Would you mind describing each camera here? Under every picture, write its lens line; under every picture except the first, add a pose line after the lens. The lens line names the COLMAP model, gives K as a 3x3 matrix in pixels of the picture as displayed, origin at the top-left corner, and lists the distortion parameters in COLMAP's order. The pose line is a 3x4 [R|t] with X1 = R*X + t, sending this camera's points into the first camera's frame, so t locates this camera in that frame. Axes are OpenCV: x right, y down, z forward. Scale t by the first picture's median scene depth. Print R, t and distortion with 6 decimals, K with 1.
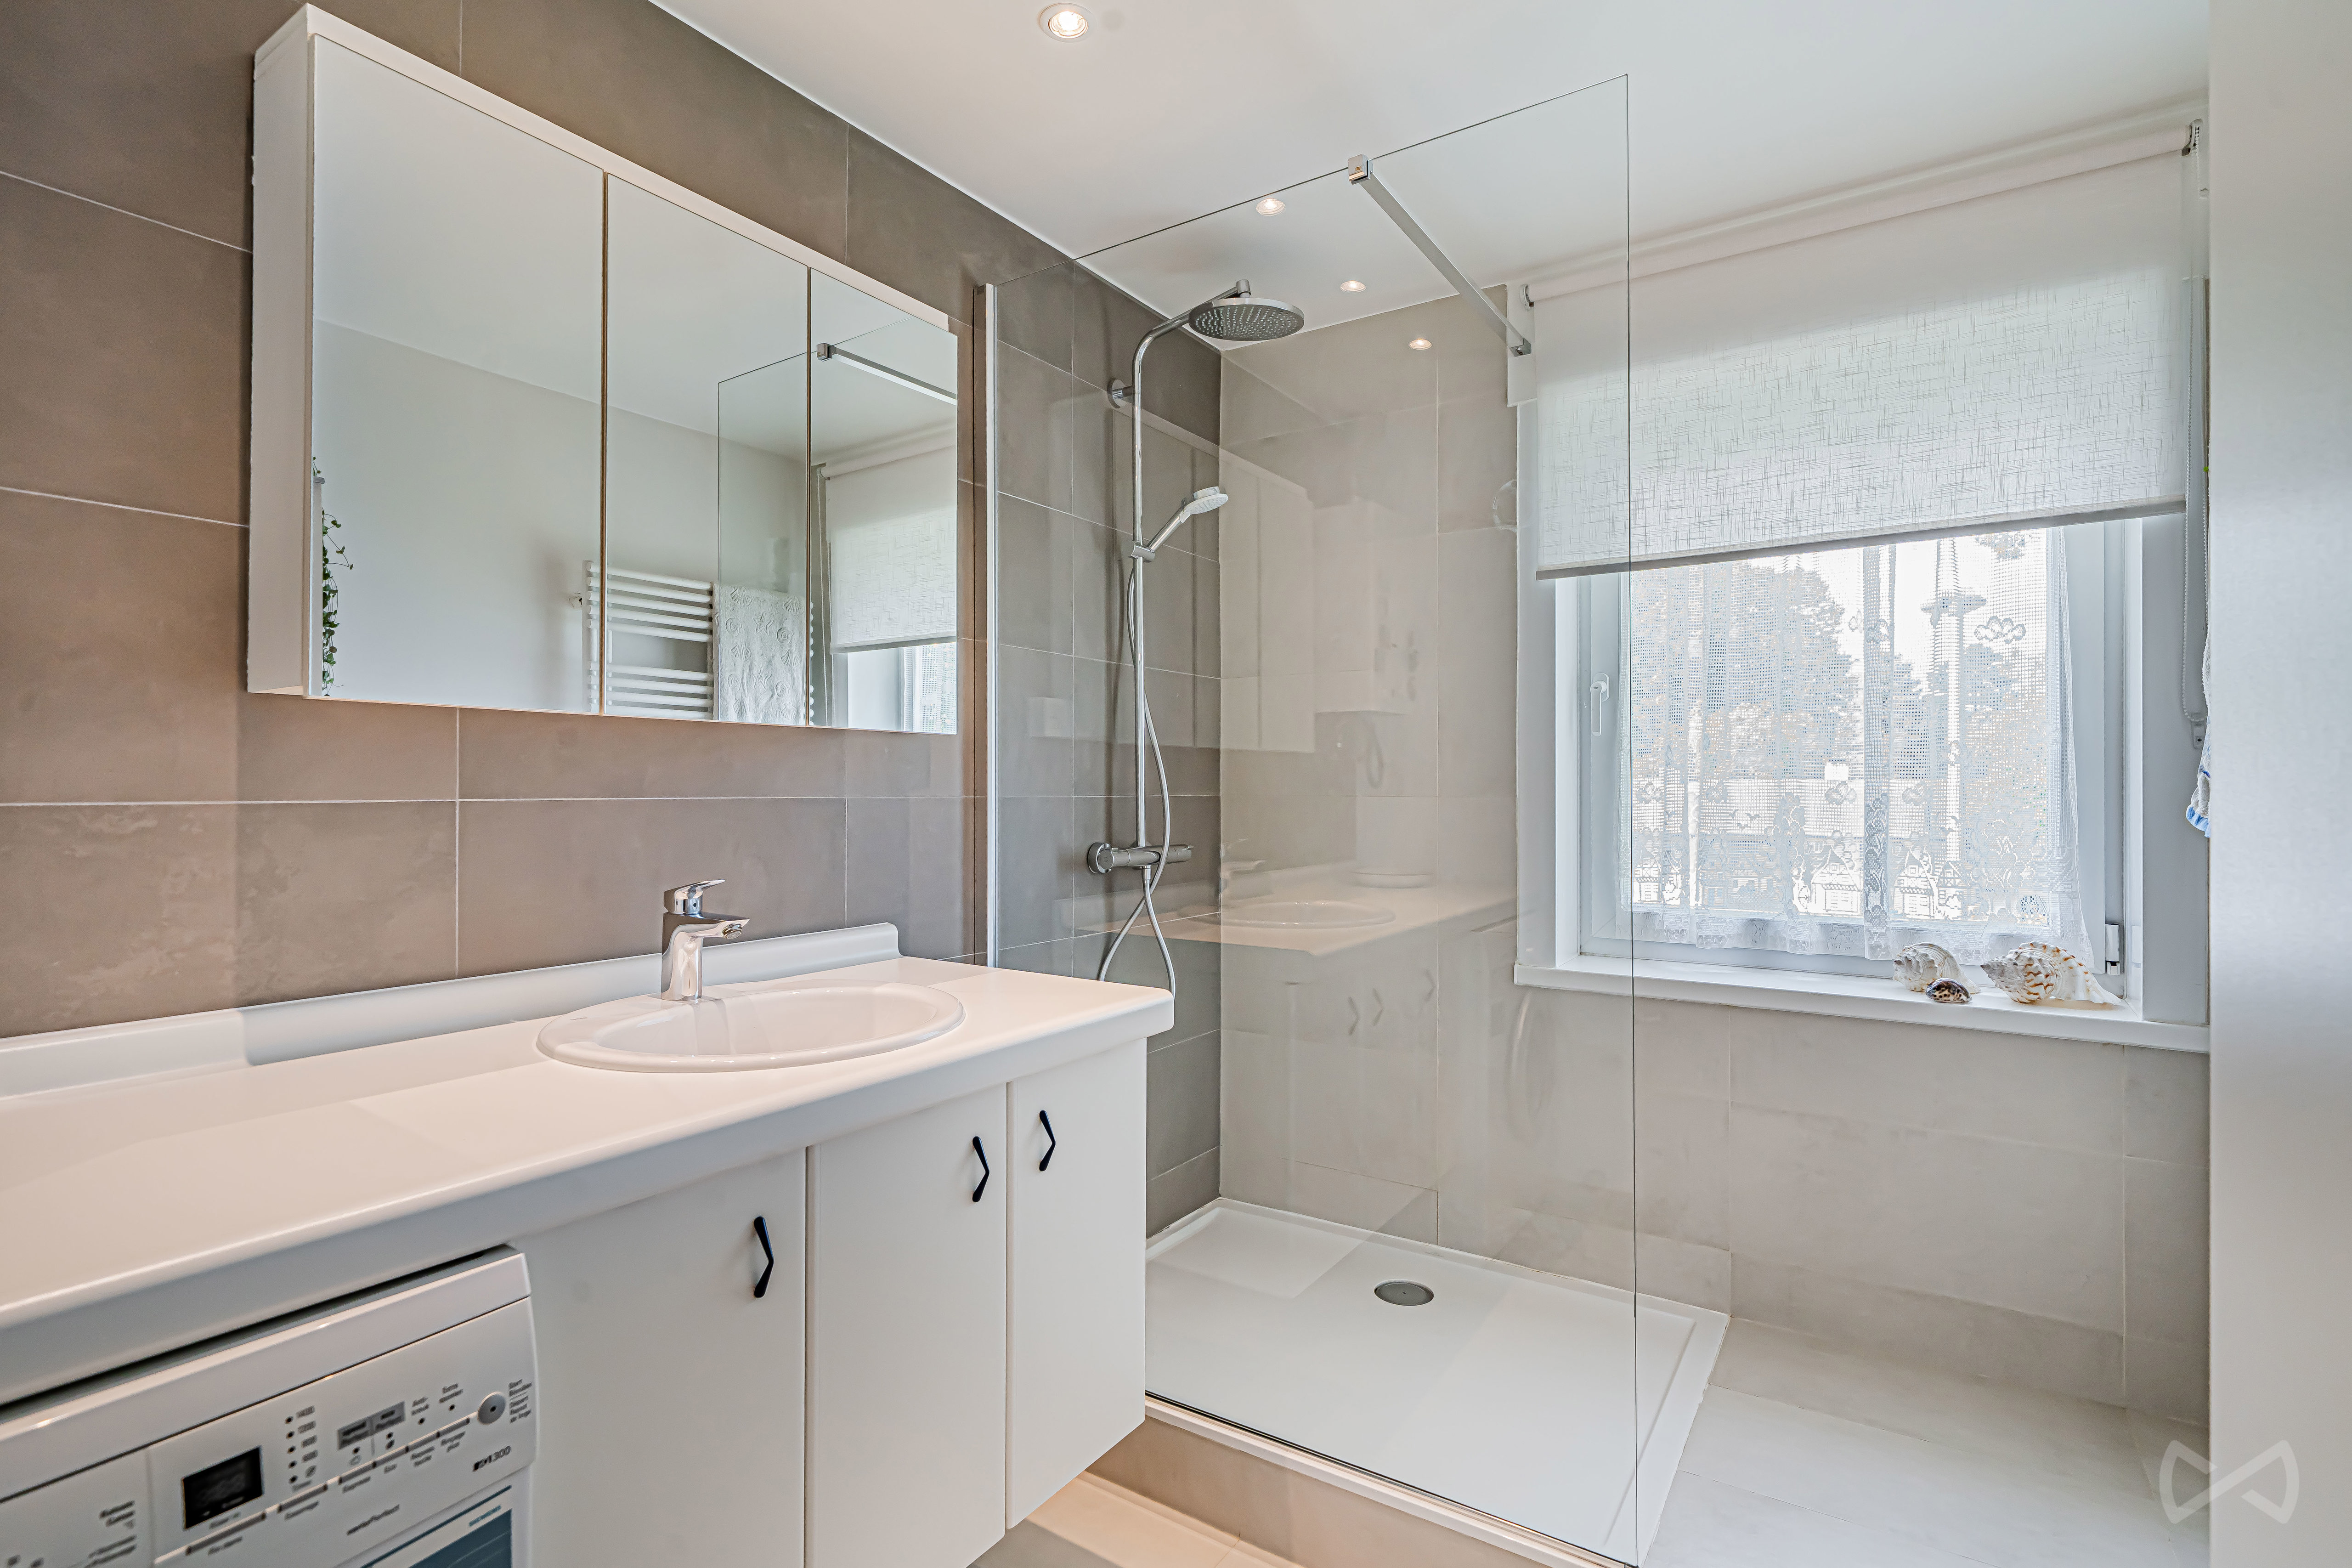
lens RADIAL K [[1109.0, 0, 1183.2], [0, 1109.0, 782.4], [0, 0, 1]] dist [-0.005606, 0.001404]
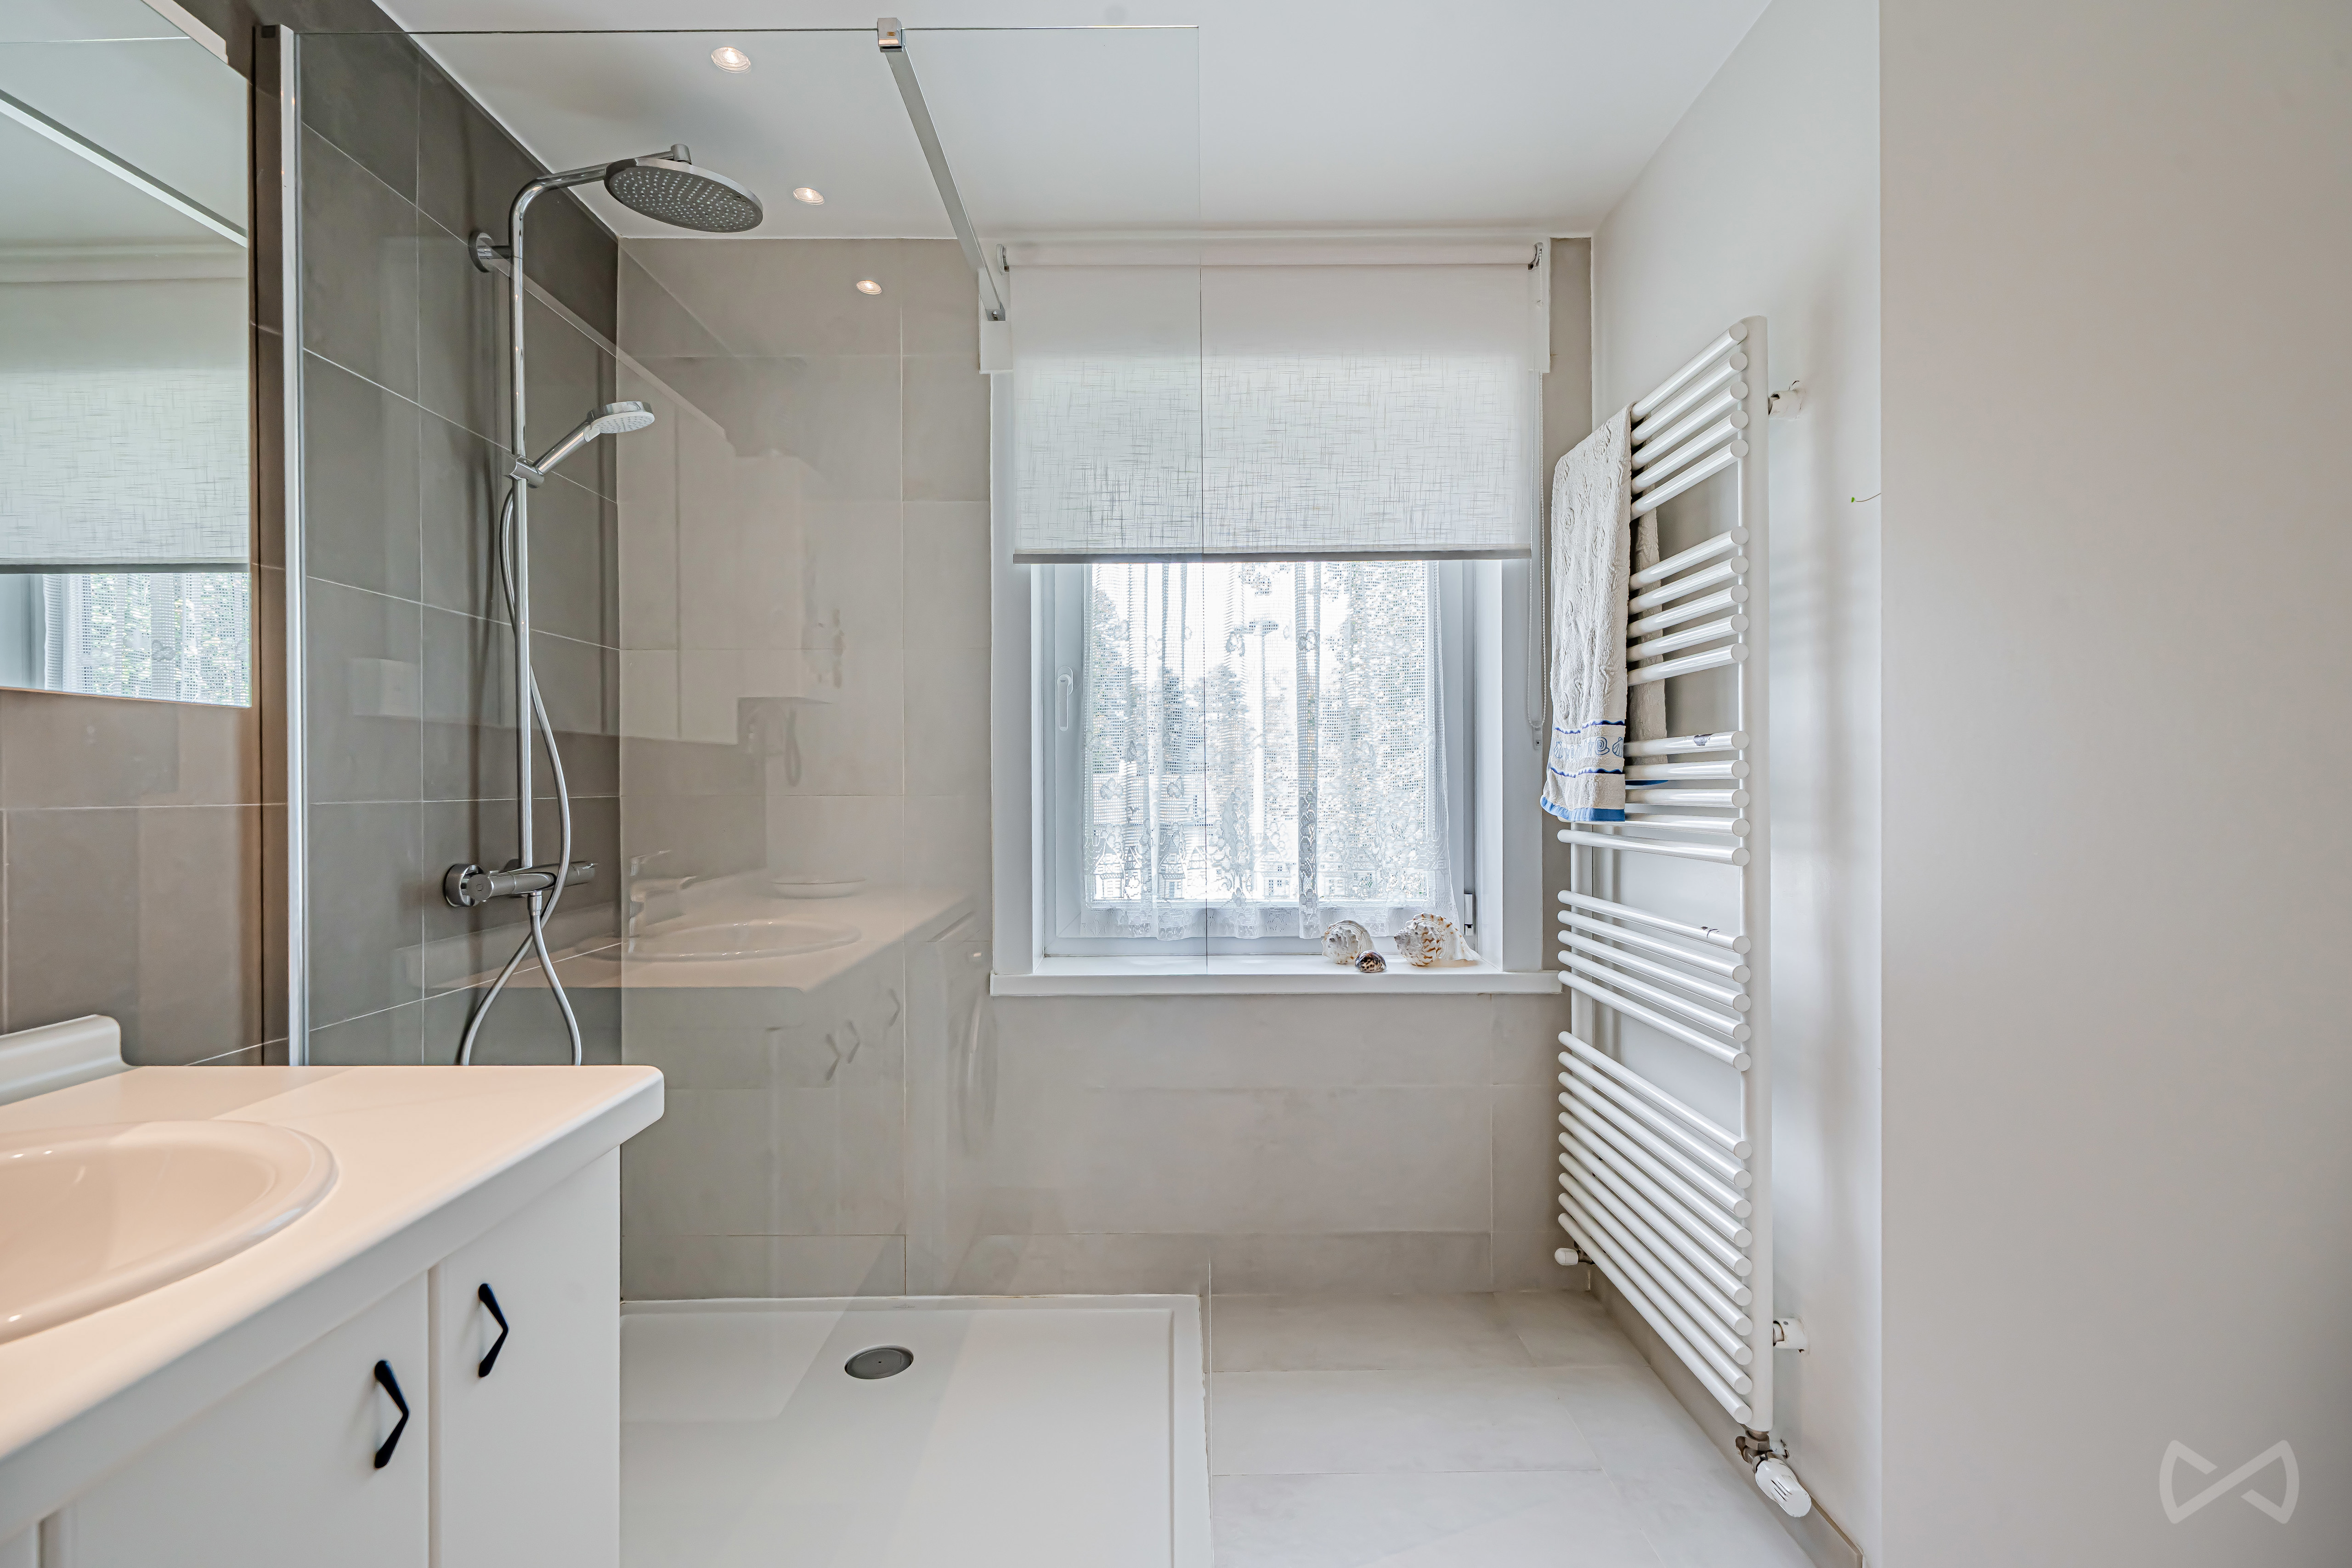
lens RADIAL K [[1109.0, 0, 1171.6], [0, 1109.0, 778.5], [0, 0, 1]] dist [-0.005606, 0.001404]
pose [[0.835291, -0.004088, 0.549792, -0.092329], [0.003314, 0.999992, 0.002400, -0.001976], [-0.549797, -0.000182, 0.835298, 0.151030]]
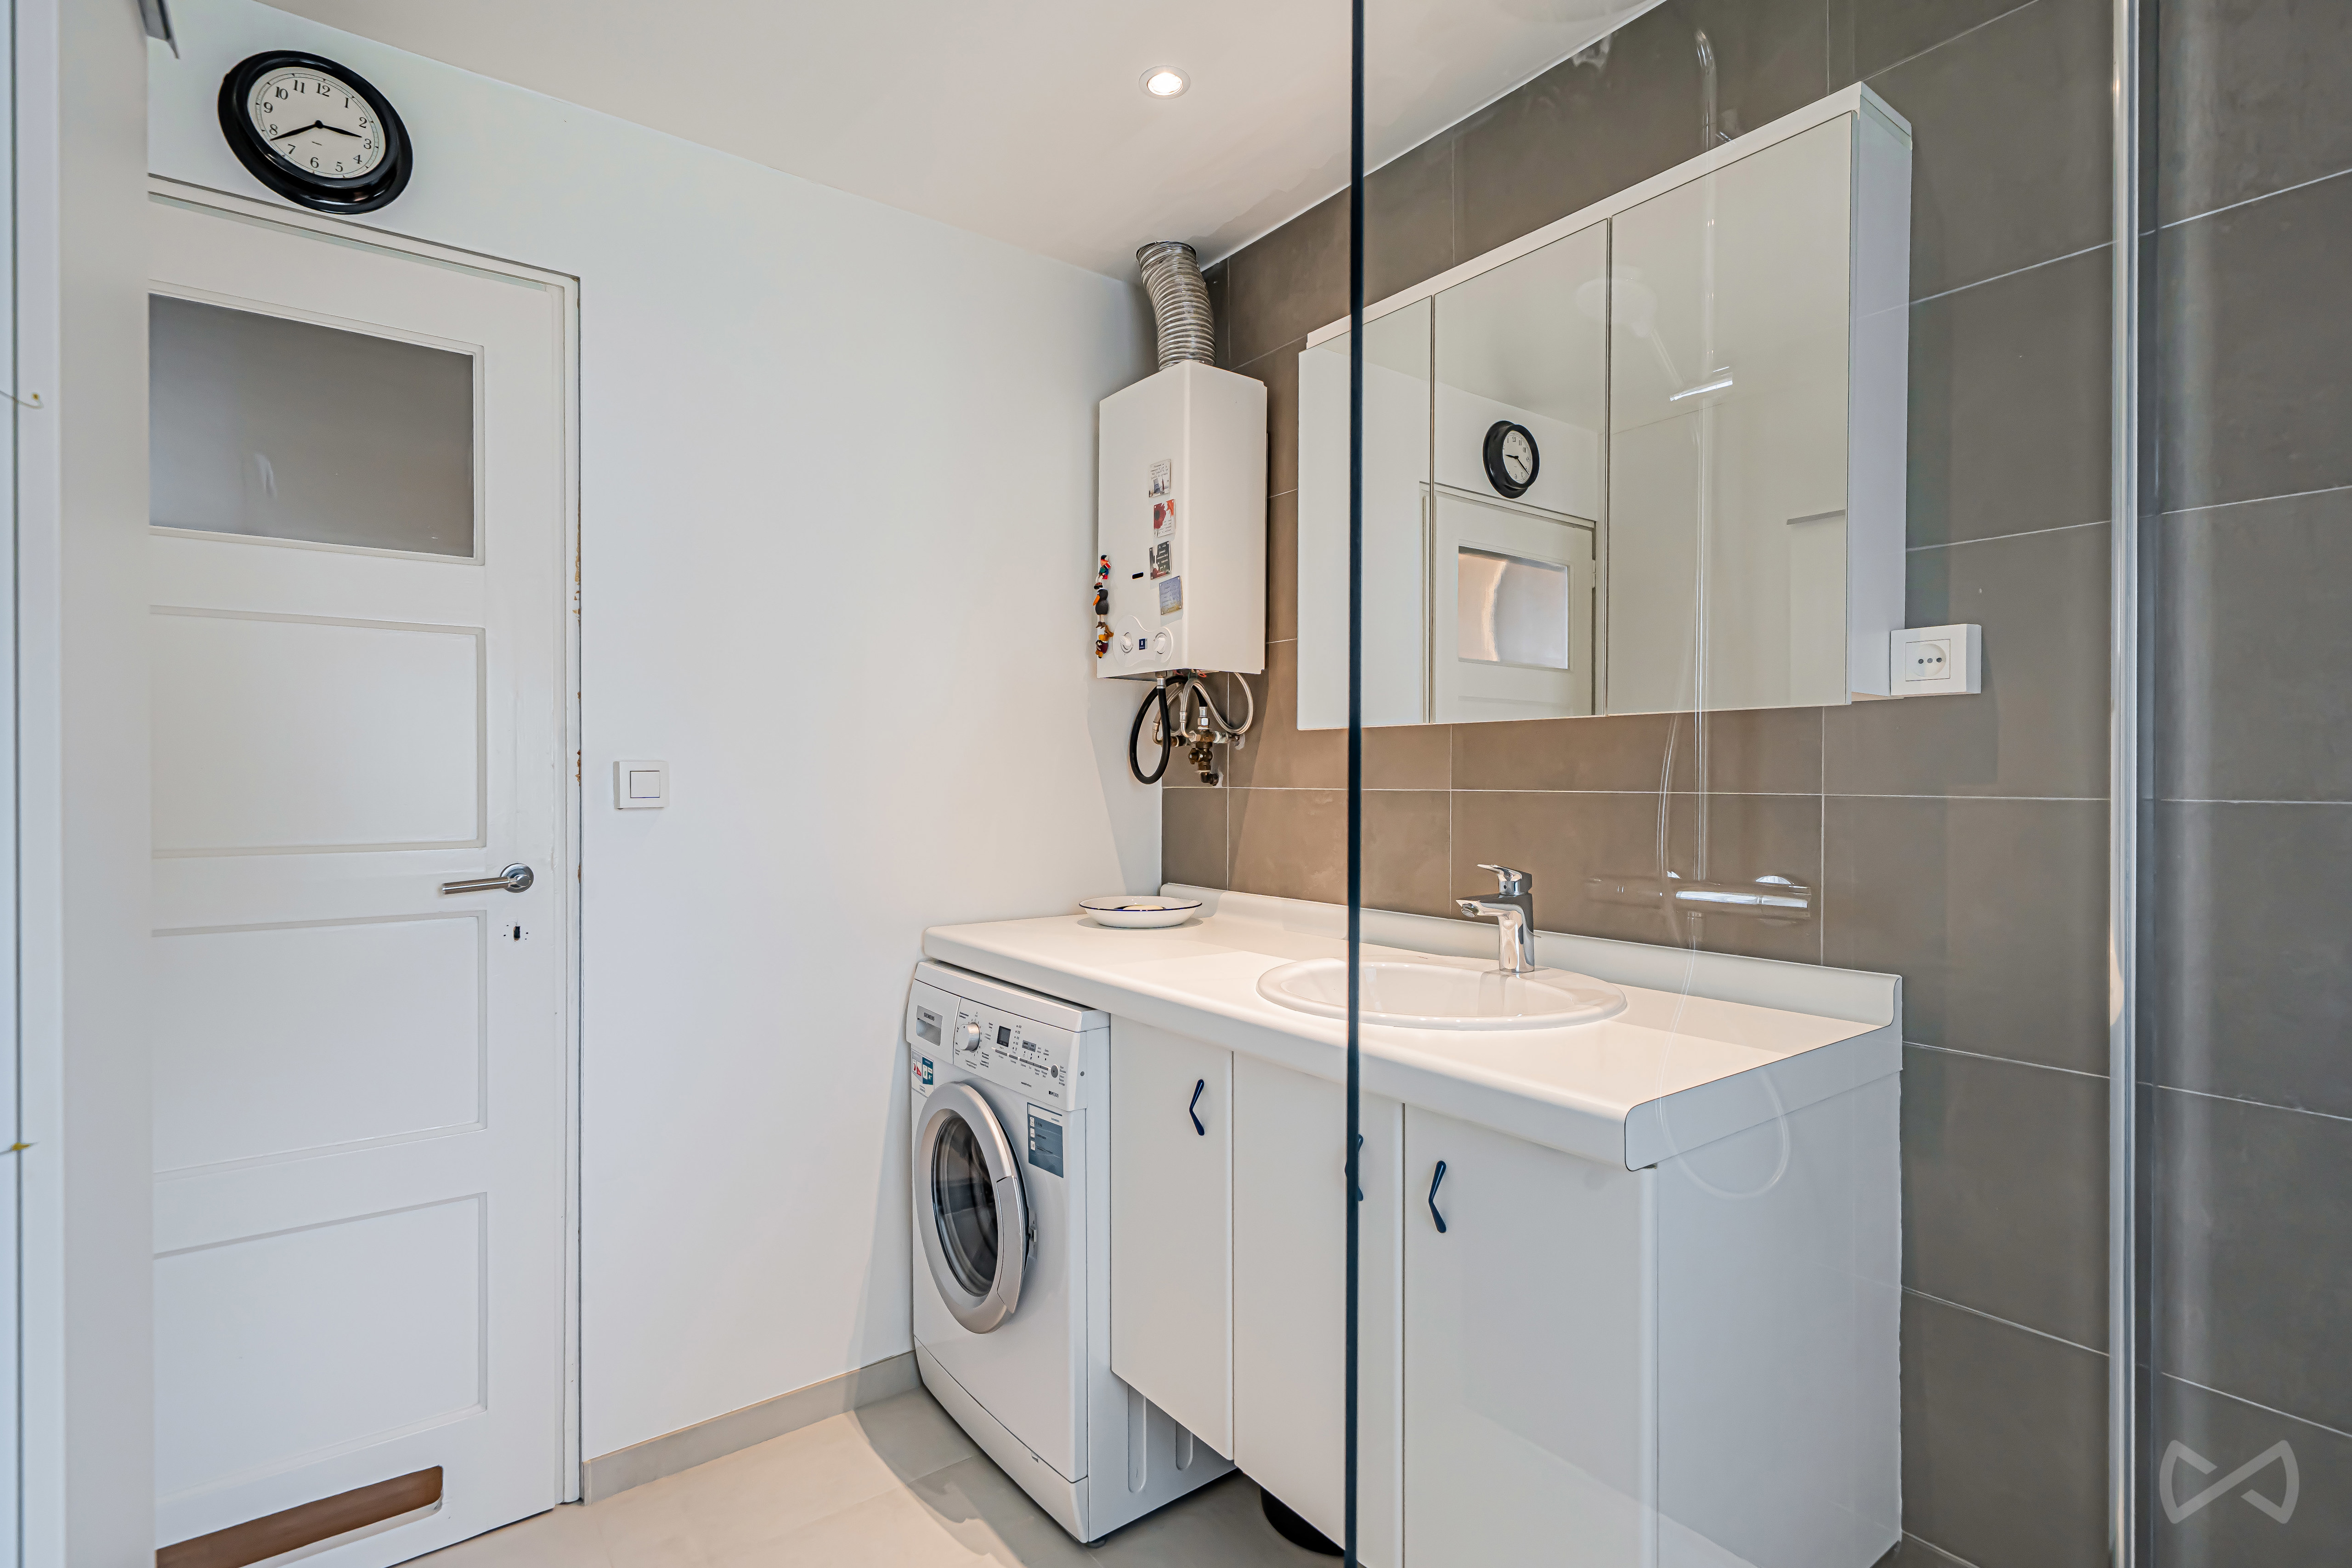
lens RADIAL K [[1109.0, 0, 1181.1], [0, 1109.0, 785.5], [0, 0, 1]] dist [-0.005606, 0.001404]
pose [[-0.332545, 0.003671, -0.943080, 0.608723], [0.001048, 0.999993, 0.003523, 0.003663], [0.943087, 0.000183, -0.332547, 0.901869]]
